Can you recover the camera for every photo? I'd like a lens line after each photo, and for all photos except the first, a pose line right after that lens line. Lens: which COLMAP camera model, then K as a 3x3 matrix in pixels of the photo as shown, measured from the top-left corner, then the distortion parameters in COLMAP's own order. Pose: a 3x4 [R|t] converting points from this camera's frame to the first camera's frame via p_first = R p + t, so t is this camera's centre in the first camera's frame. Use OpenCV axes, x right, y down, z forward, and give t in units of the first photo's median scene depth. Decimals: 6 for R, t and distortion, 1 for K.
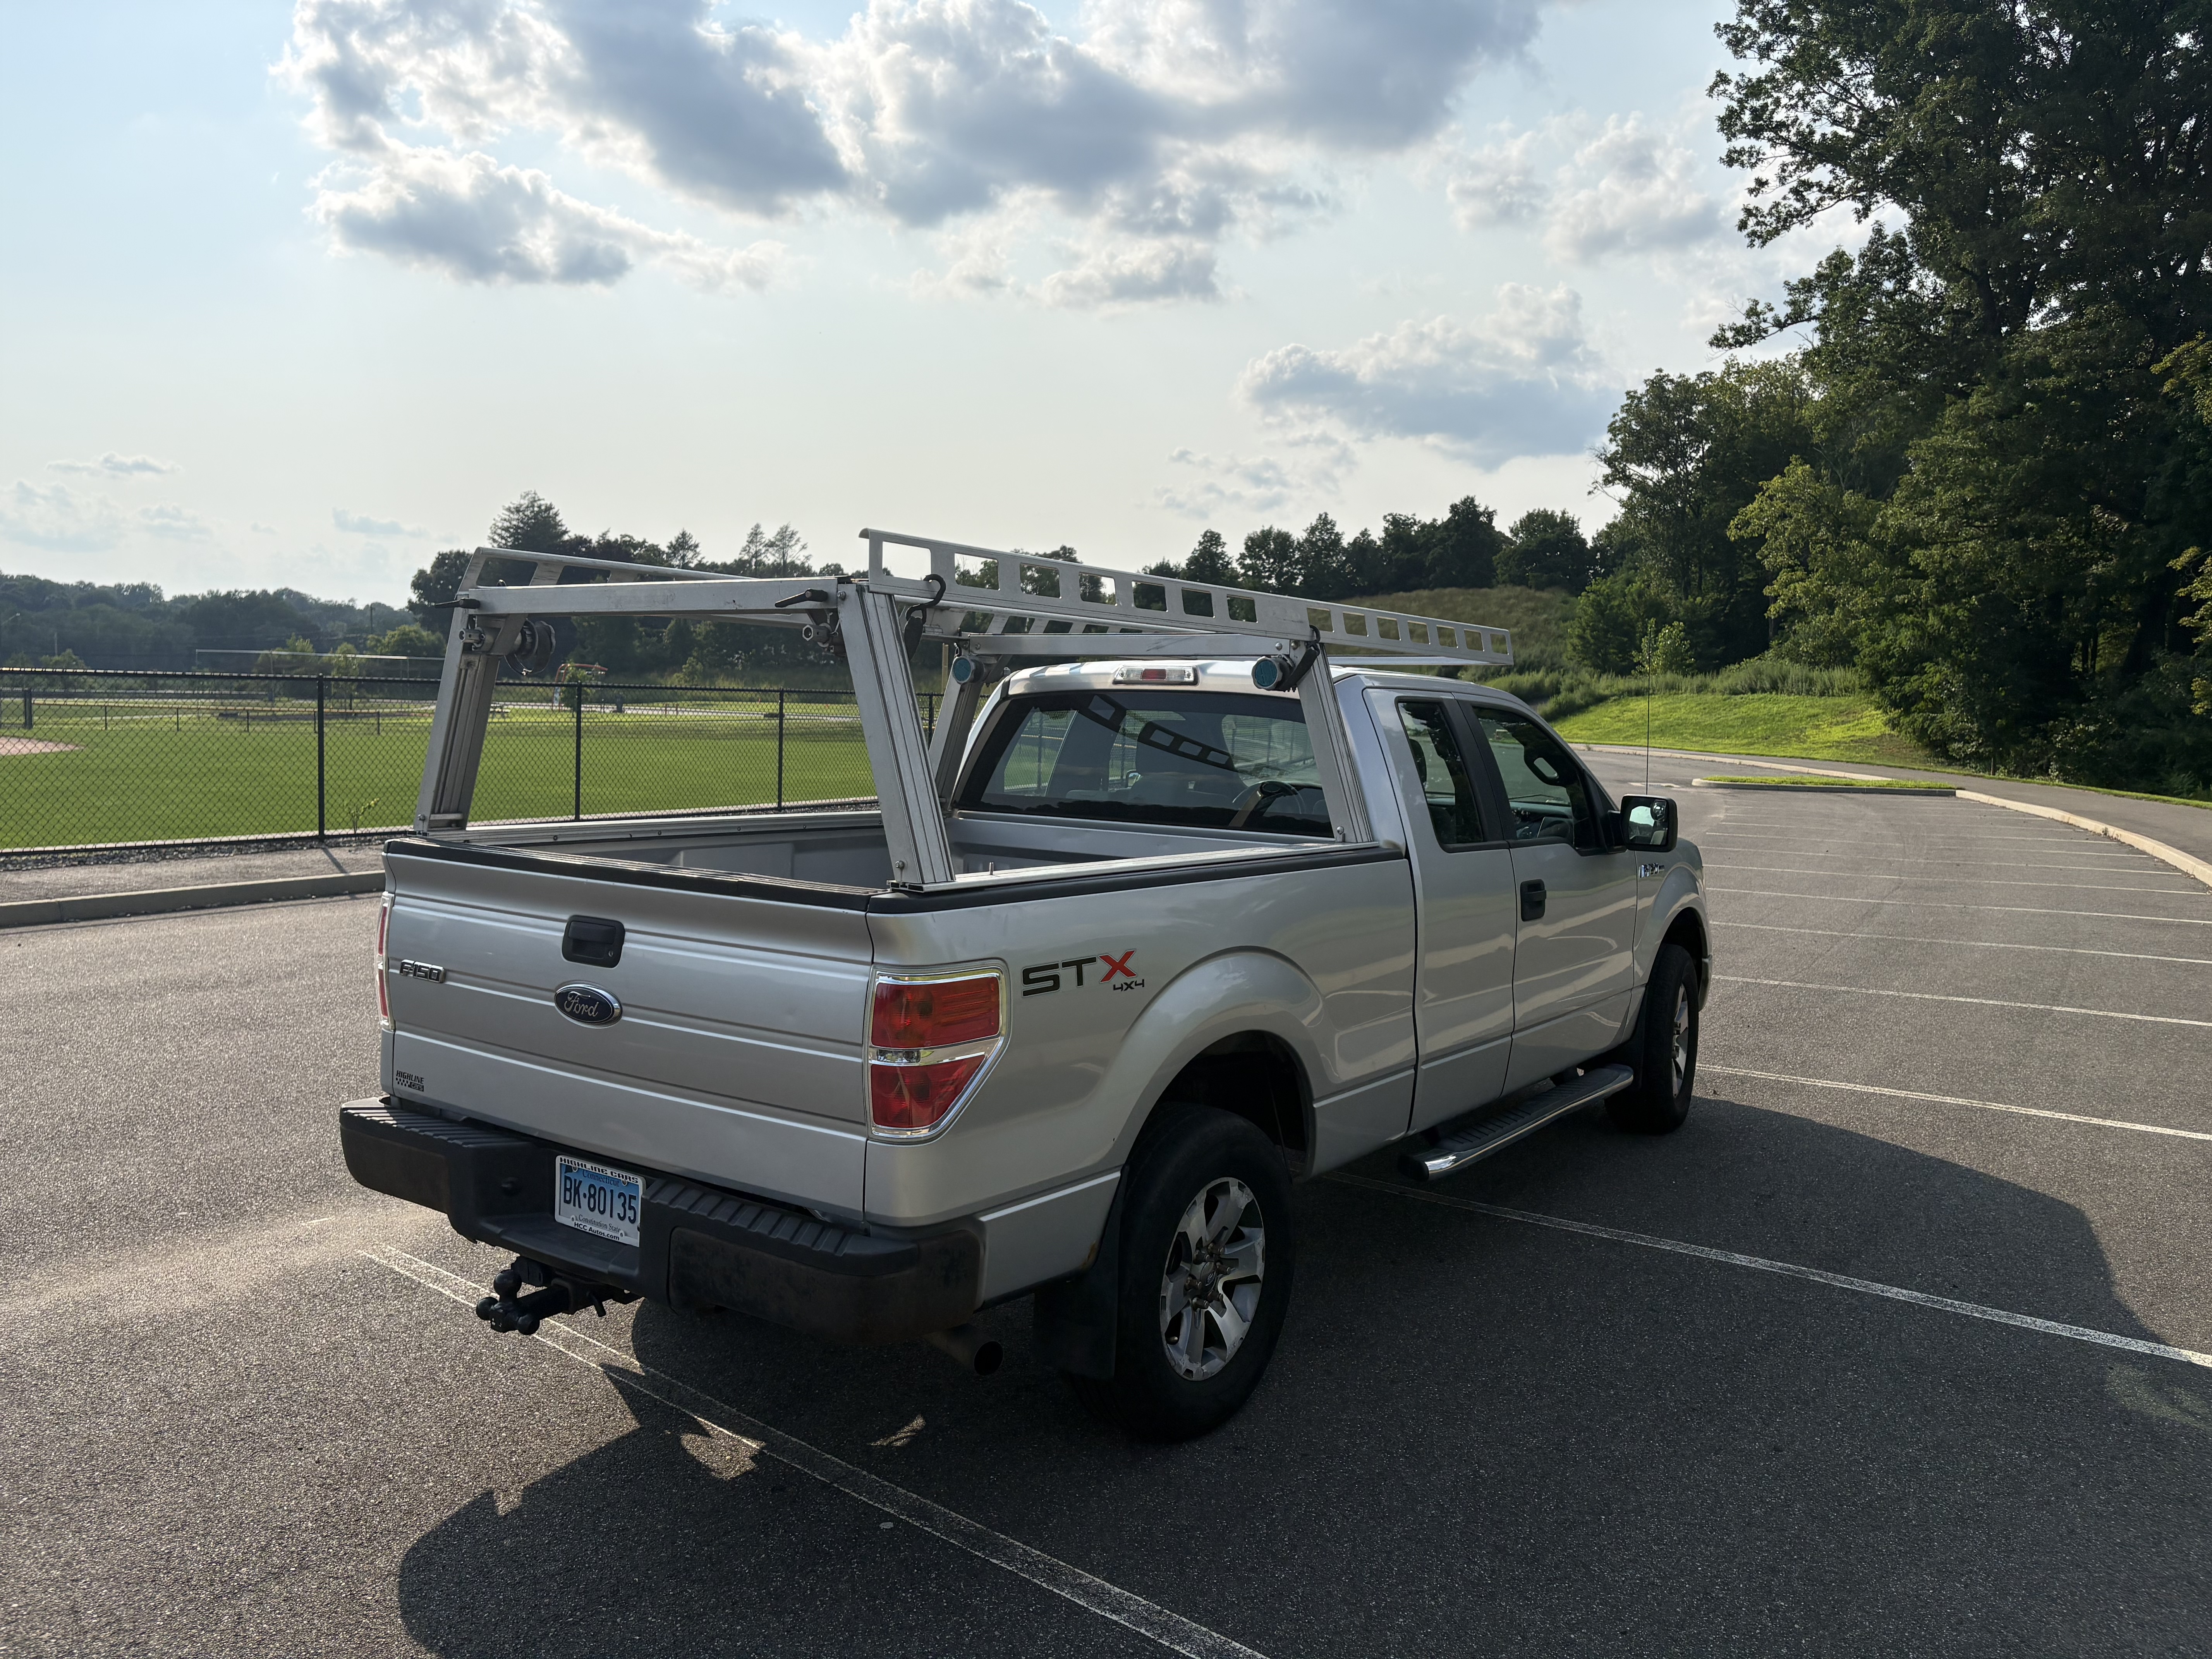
lens RADIAL K [[1696.1, 0, 1093.4], [0, 1696.1, 822.1], [0, 0, 1]] dist [0.061103, -0.065278]
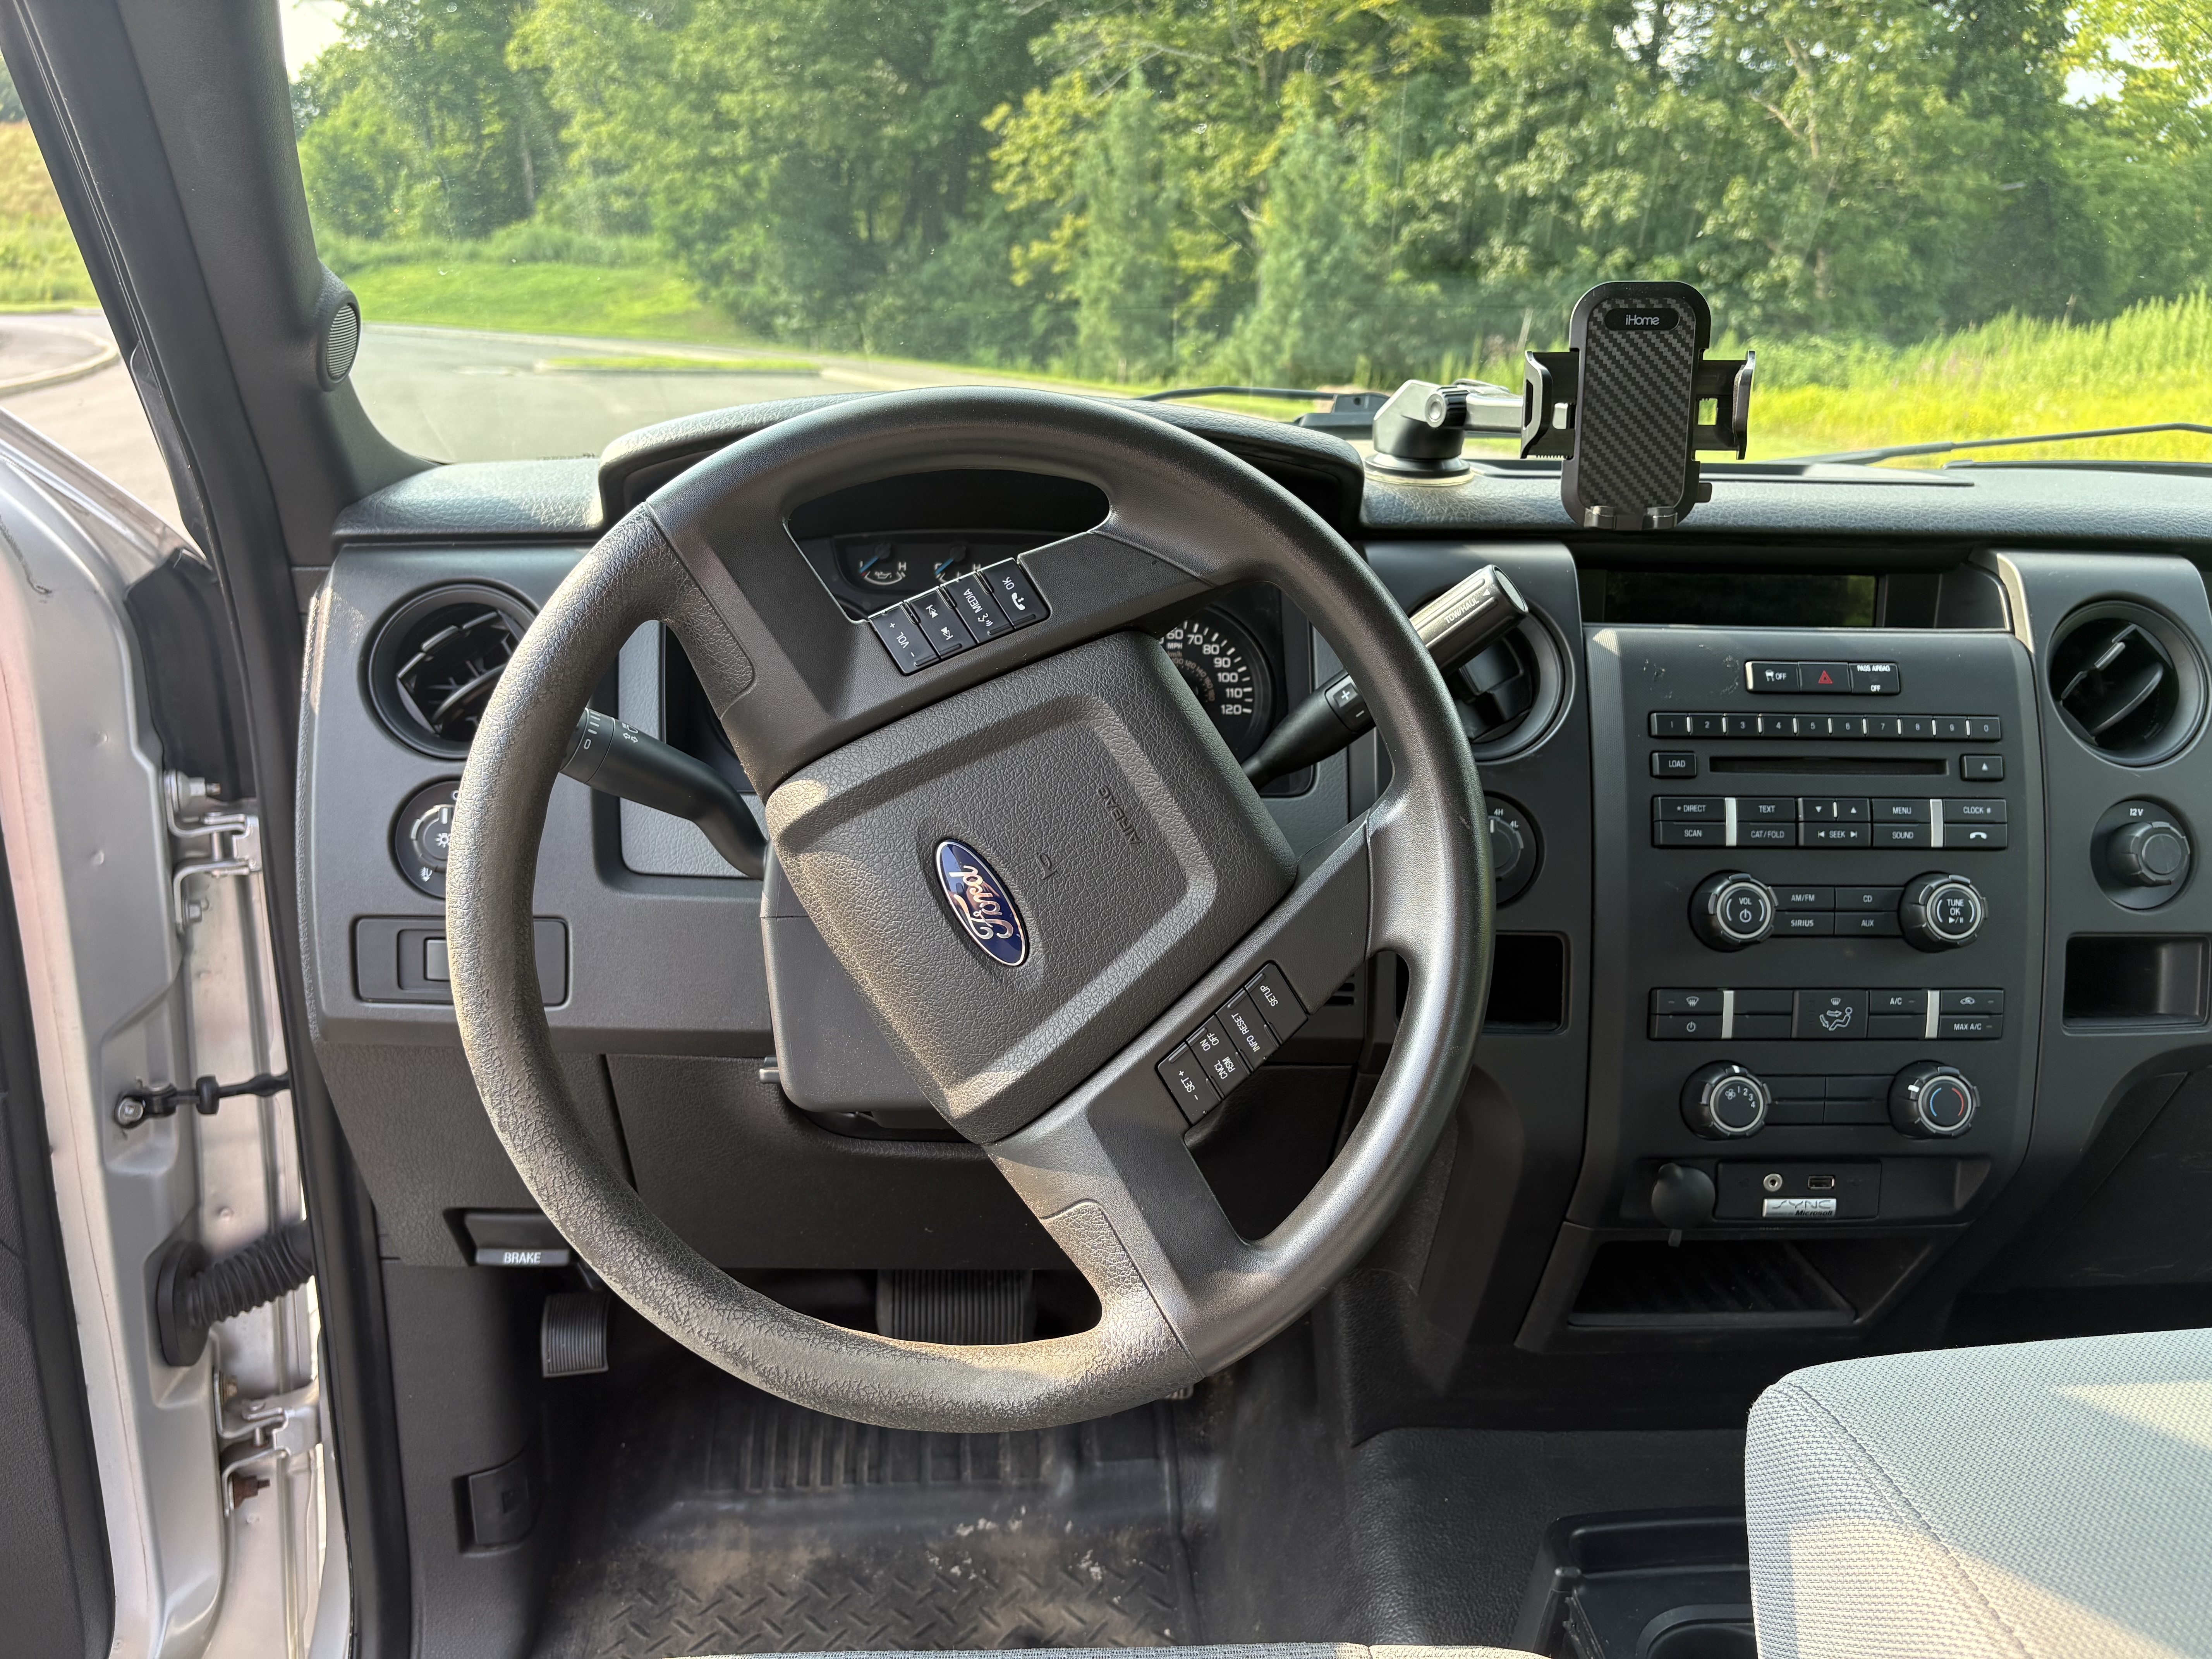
lens RADIAL K [[1696.1, 0, 1093.4], [0, 1696.1, 822.1], [0, 0, 1]] dist [0.061103, -0.065278]
pose [[0.764927, -0.191474, 0.614999, -0.001700], [0.041932, 0.967572, 0.249090, -0.003272], [-0.642750, -0.164748, 0.748151, 0.114385]]
